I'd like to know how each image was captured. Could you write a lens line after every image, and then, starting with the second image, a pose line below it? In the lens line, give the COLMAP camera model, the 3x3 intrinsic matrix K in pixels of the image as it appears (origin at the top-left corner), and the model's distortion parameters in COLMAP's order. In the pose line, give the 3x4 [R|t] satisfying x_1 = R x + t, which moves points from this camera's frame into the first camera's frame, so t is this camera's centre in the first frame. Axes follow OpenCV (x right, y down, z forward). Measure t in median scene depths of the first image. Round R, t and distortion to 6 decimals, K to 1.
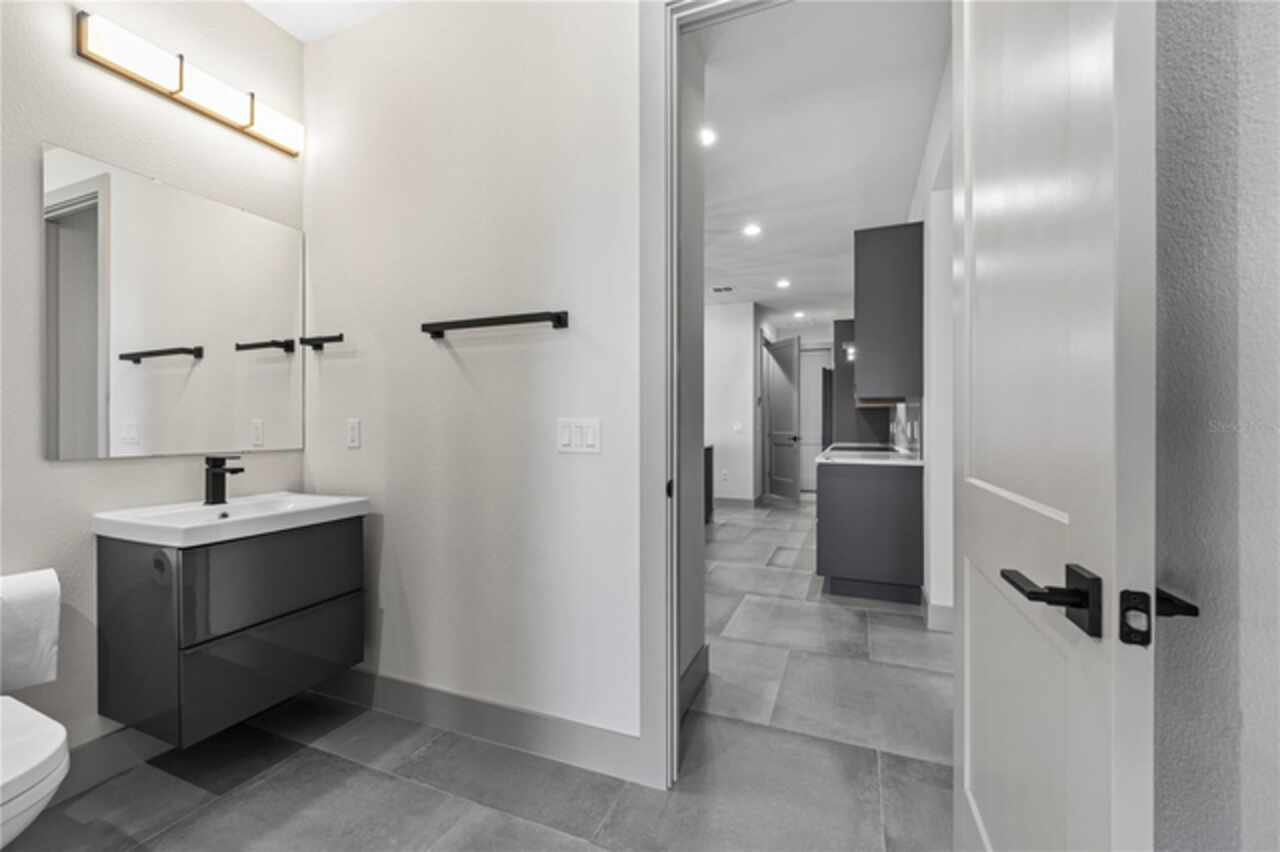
lens RADIAL K [[514.6, 0, 636.5], [0, 514.6, 416.9], [0, 0, 1]] dist [-0.009578, -0.000289]
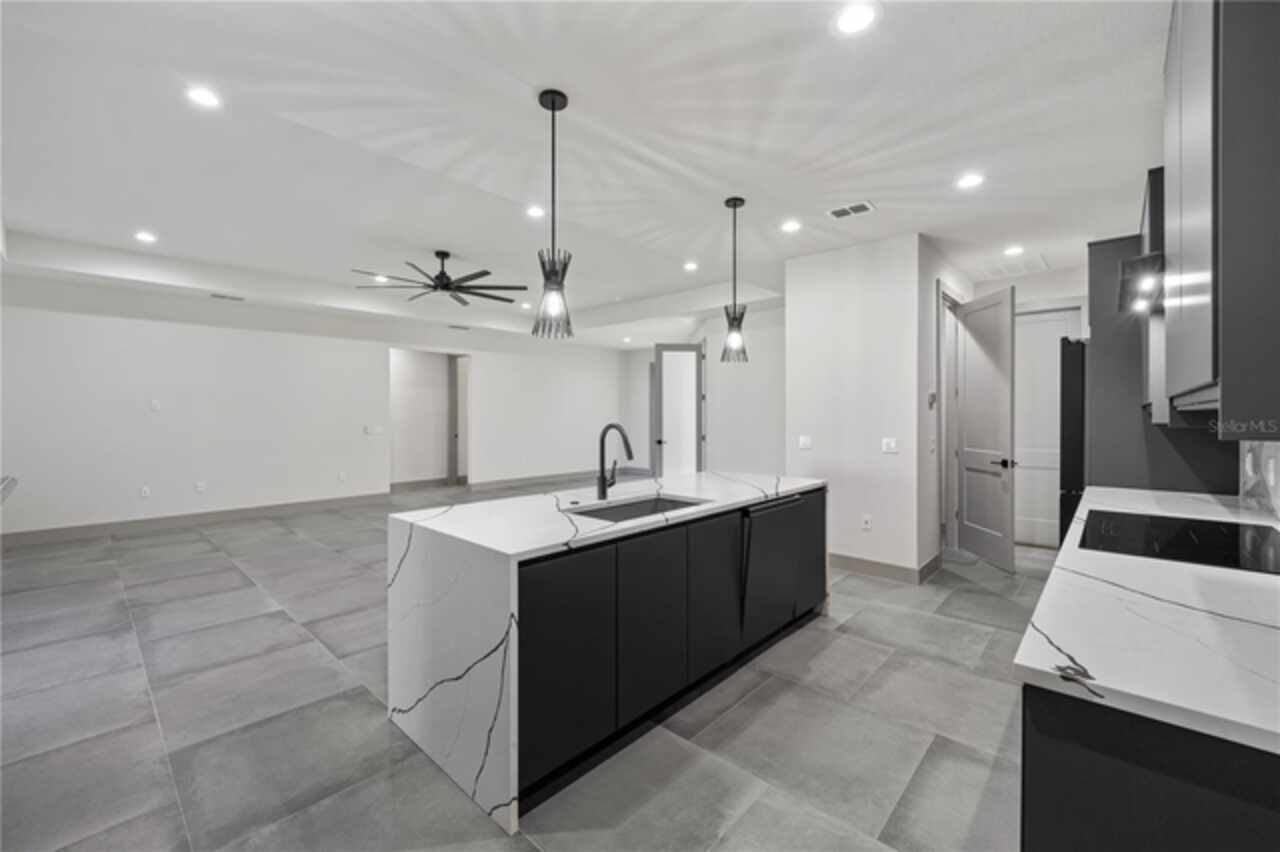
lens RADIAL K [[514.6, 0, 636.5], [0, 514.6, 416.9], [0, 0, 1]] dist [-0.009578, -0.000289]
pose [[0.937971, -0.003786, -0.346694, 0.123908], [0.008731, 0.999881, 0.012701, -0.022769], [0.346605, -0.014940, 0.937892, 0.327662]]
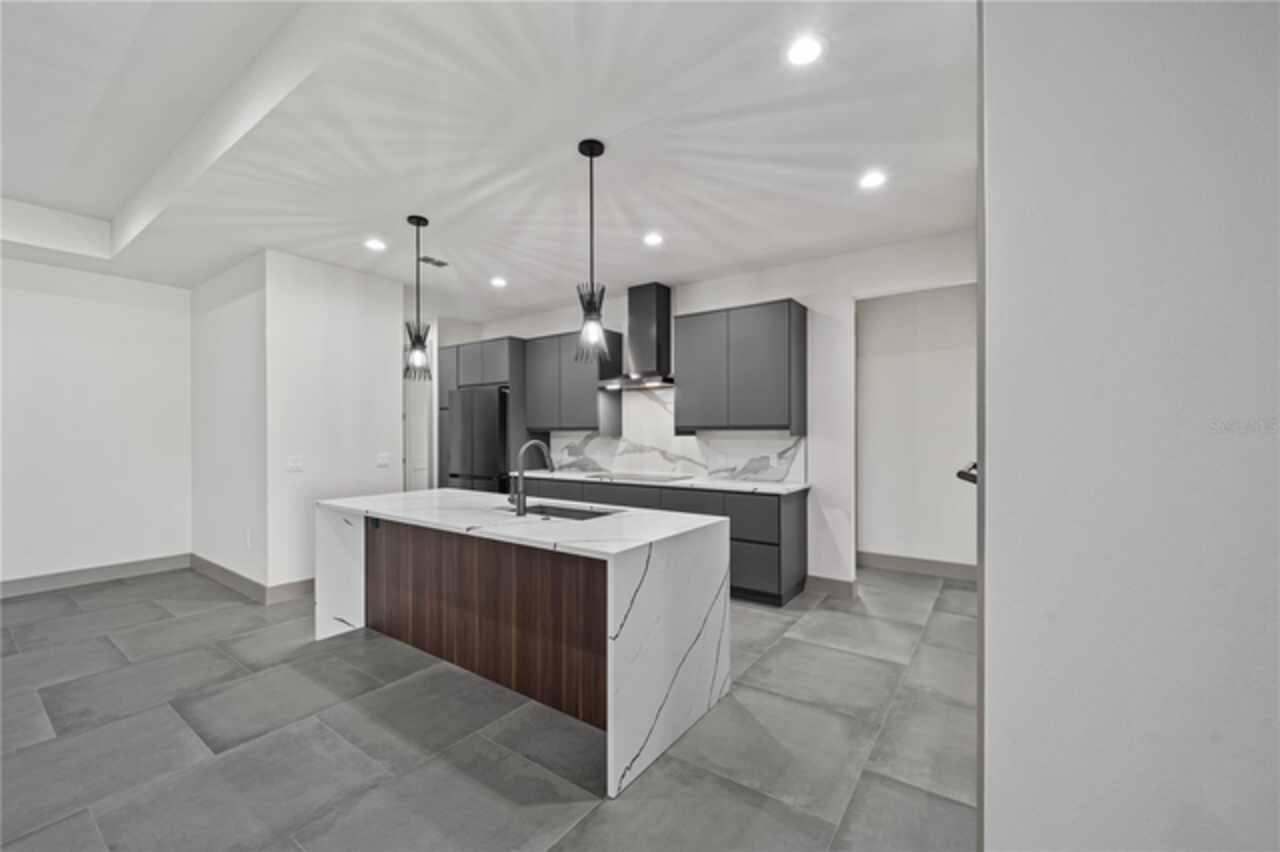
lens RADIAL K [[516.8, 0, 641.1], [0, 516.8, 432.0], [0, 0, 1]] dist [-0.002967, -0.000042]
pose [[0.232048, -0.003821, 0.972697, -0.385291], [-0.006107, 0.999967, 0.005385, -0.021943], [-0.972685, -0.007190, 0.232017, 0.496913]]
